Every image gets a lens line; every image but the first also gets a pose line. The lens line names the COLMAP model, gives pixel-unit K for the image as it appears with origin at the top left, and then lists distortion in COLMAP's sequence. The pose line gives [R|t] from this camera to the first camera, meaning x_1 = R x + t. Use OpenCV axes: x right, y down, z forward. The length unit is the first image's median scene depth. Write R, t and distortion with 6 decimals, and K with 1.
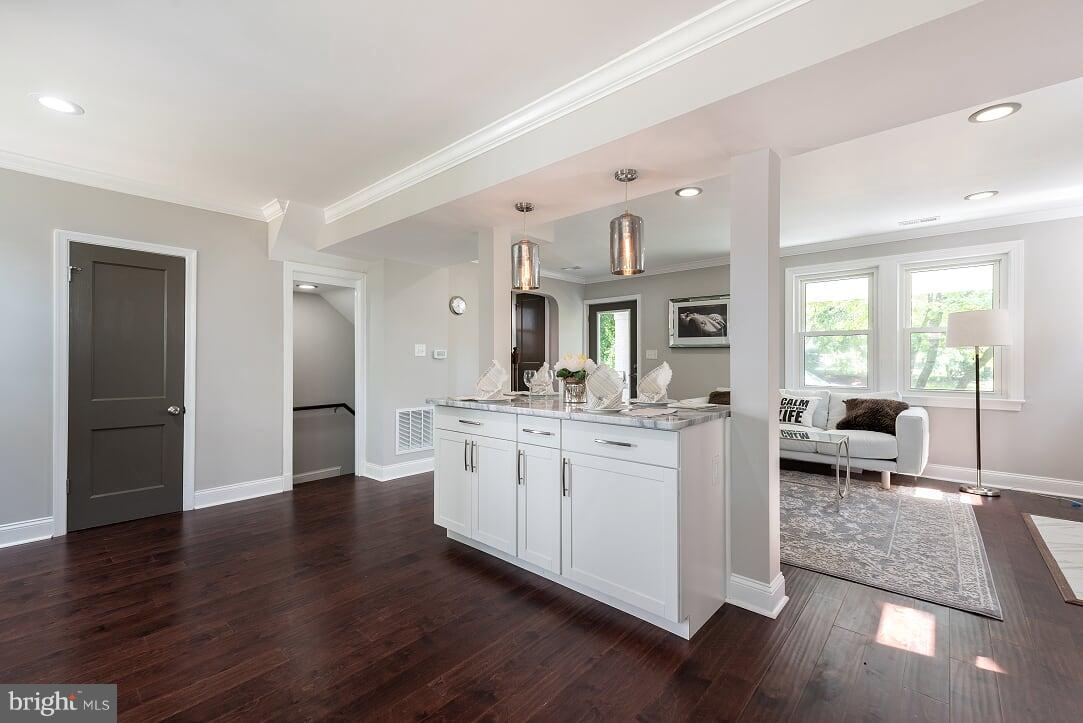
lens RADIAL K [[446.8, 0, 543.0], [0, 446.8, 357.9], [0, 0, 1]] dist [-0.001456, -0.000337]
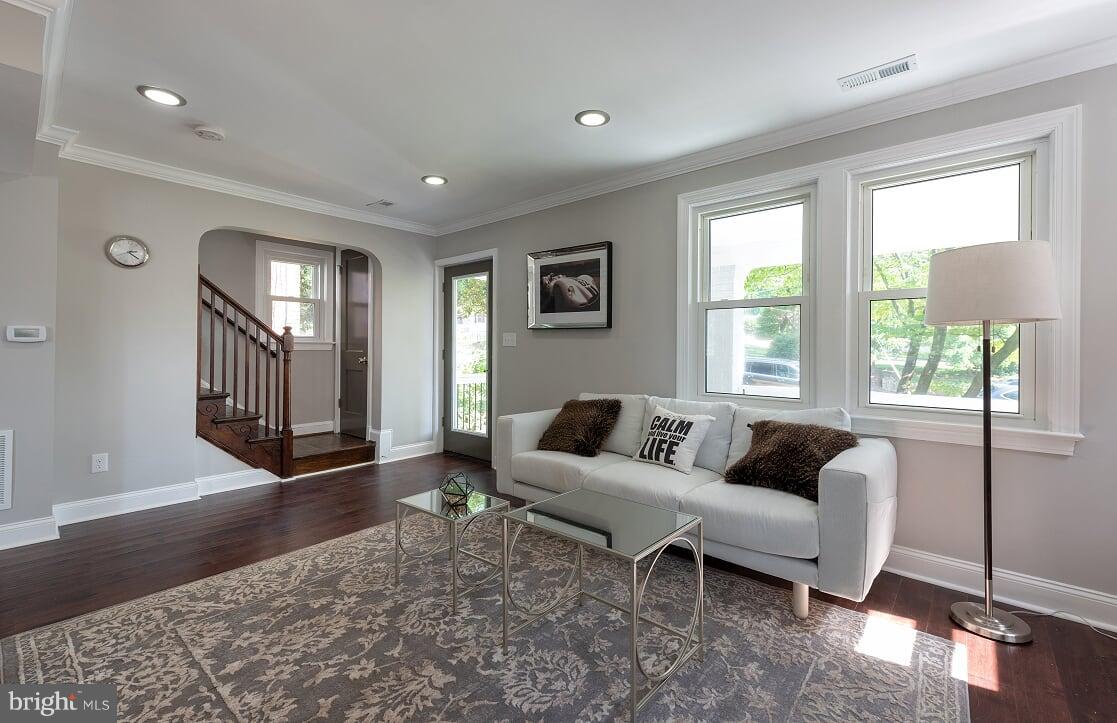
lens RADIAL K [[469.8, 0, 566.7], [0, 469.8, 345.7], [0, 0, 1]] dist [0.002437, 0.000038]
pose [[0.999567, 0.006161, 0.028767, 0.440168], [-0.006162, 0.999981, -0.000050, 0.001518], [-0.028767, -0.000127, 0.999586, 0.439256]]
